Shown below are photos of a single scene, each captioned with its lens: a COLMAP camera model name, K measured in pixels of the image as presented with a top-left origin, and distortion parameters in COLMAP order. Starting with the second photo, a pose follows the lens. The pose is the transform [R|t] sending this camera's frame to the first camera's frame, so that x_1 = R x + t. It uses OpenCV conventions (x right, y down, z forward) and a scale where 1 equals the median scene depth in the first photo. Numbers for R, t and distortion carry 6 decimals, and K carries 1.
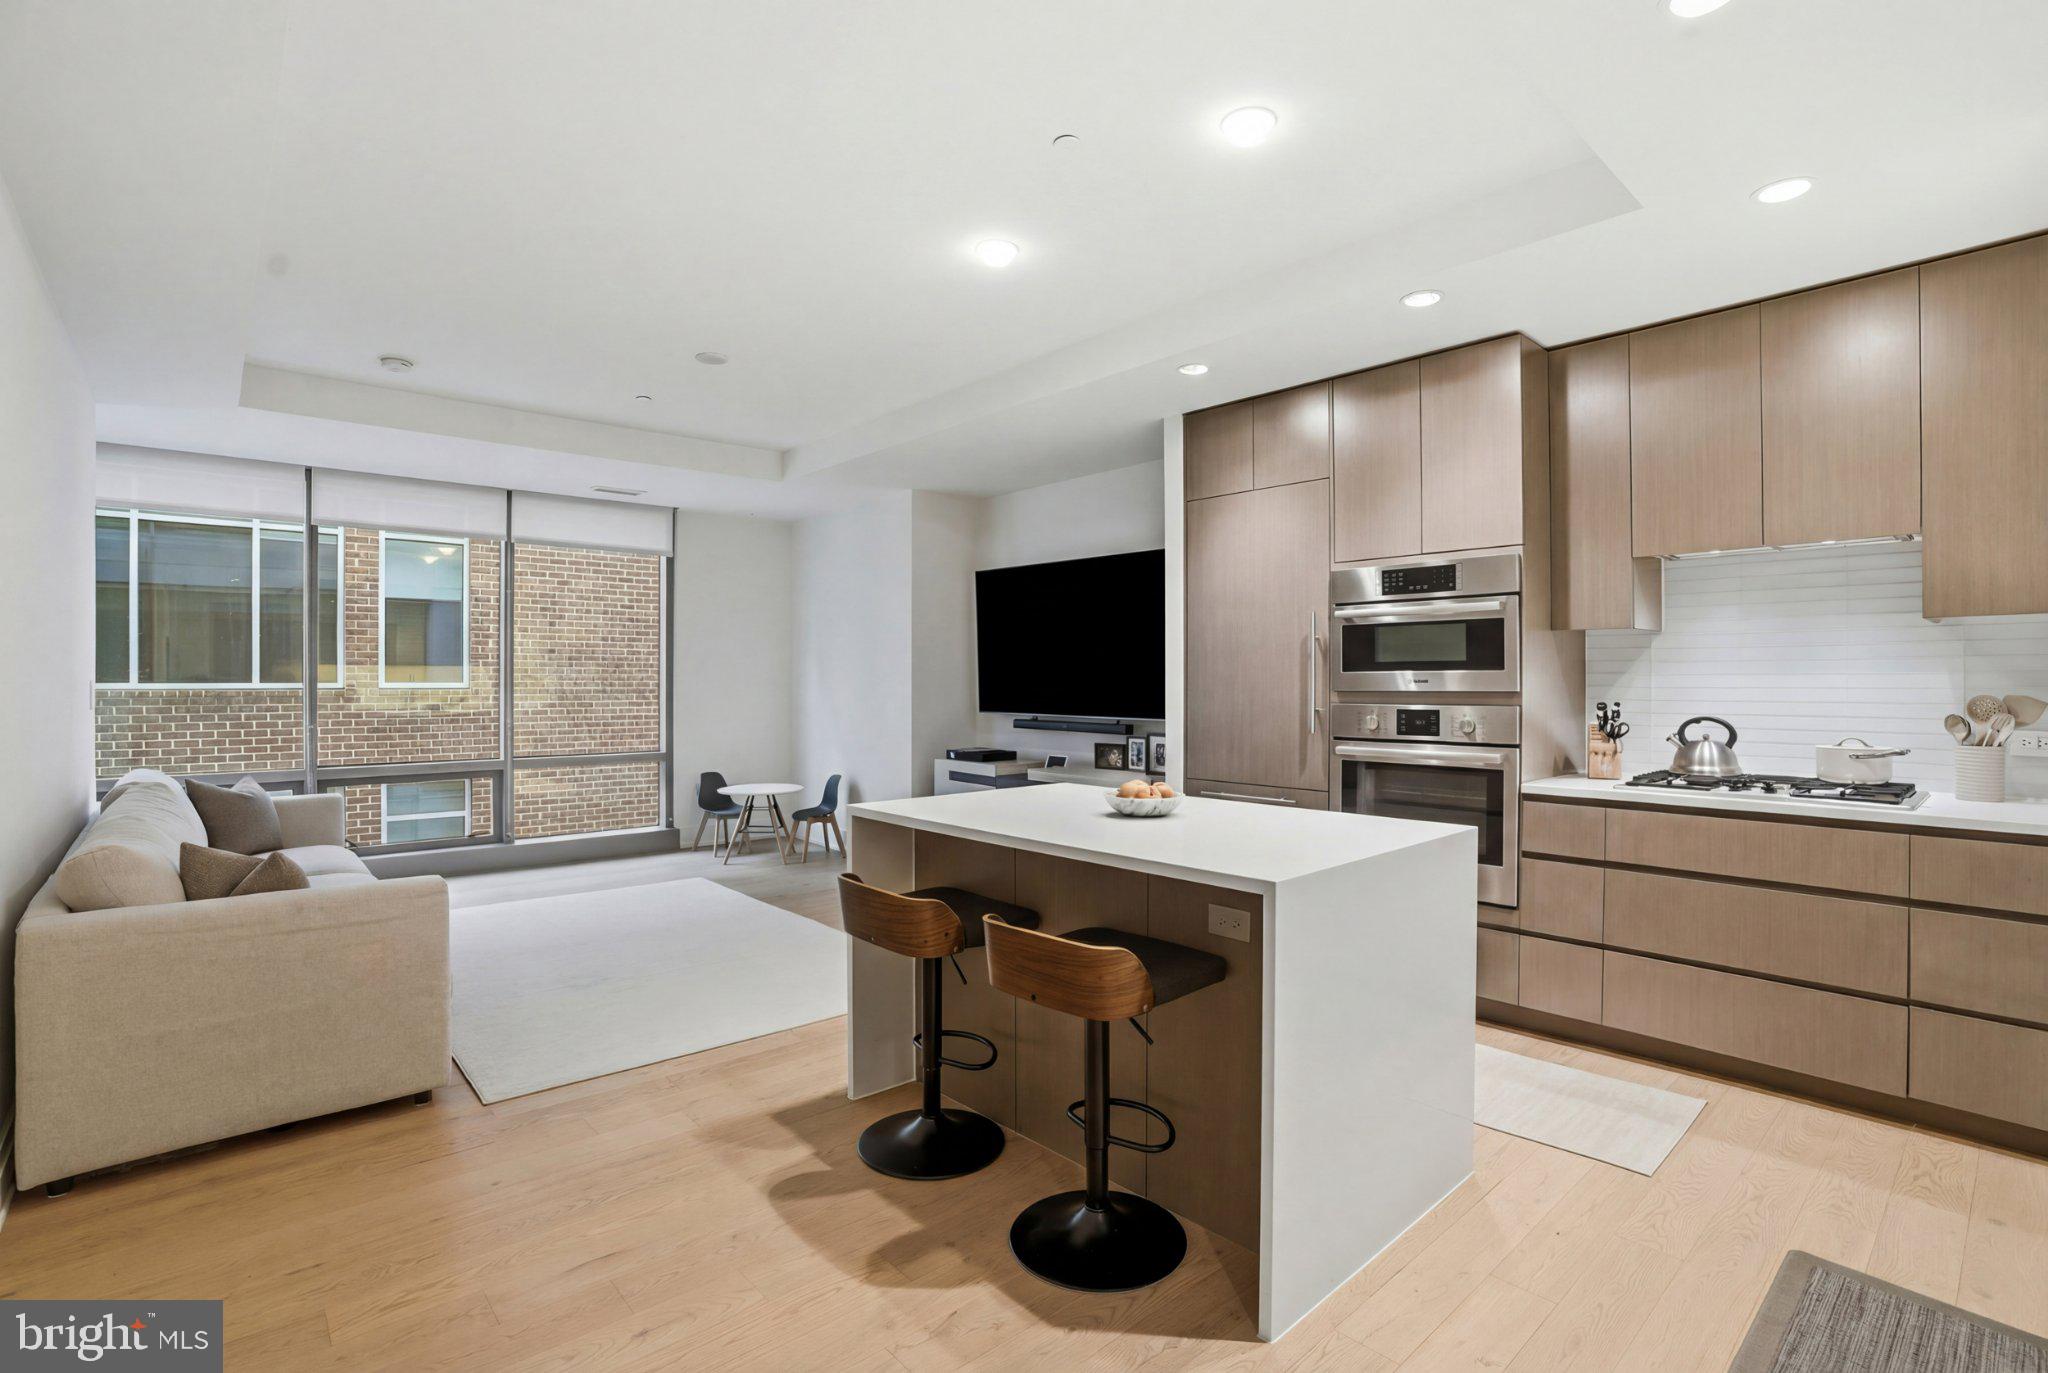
lens RADIAL K [[978.9, 0, 1033.9], [0, 978.9, 674.7], [0, 0, 1]] dist [-0.045836, 0.026719]
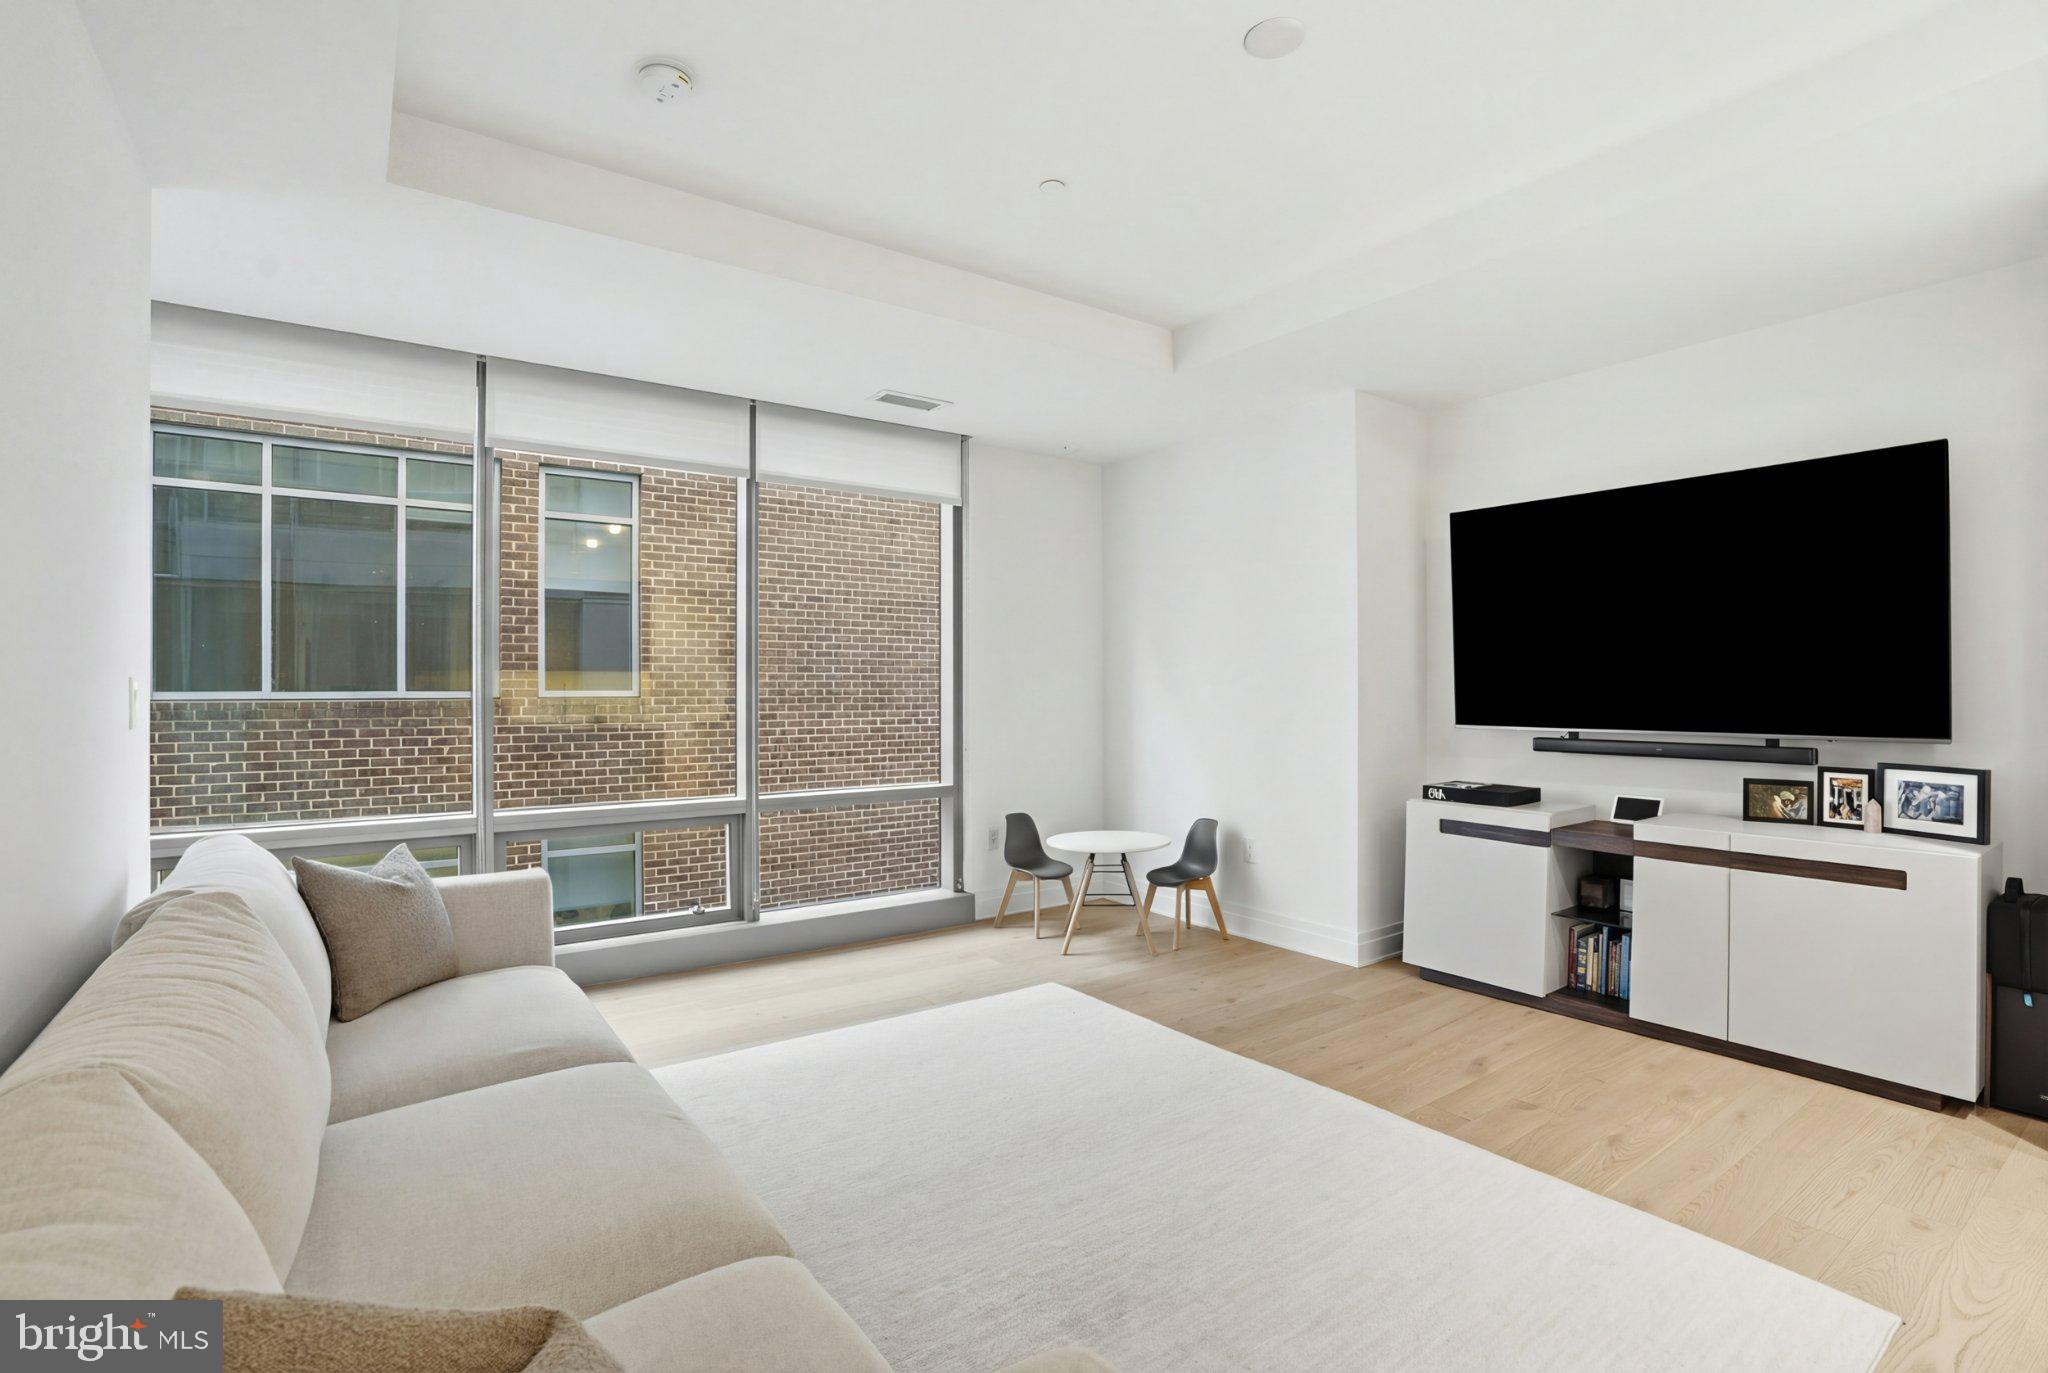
lens RADIAL K [[978.9, 0, 1033.9], [0, 978.9, 674.7], [0, 0, 1]] dist [-0.045836, 0.026719]
pose [[0.995261, -0.007522, -0.096943, -0.252875], [0.006686, 0.999938, -0.008940, 0.007373], [0.097005, 0.008250, 0.995250, 0.305187]]
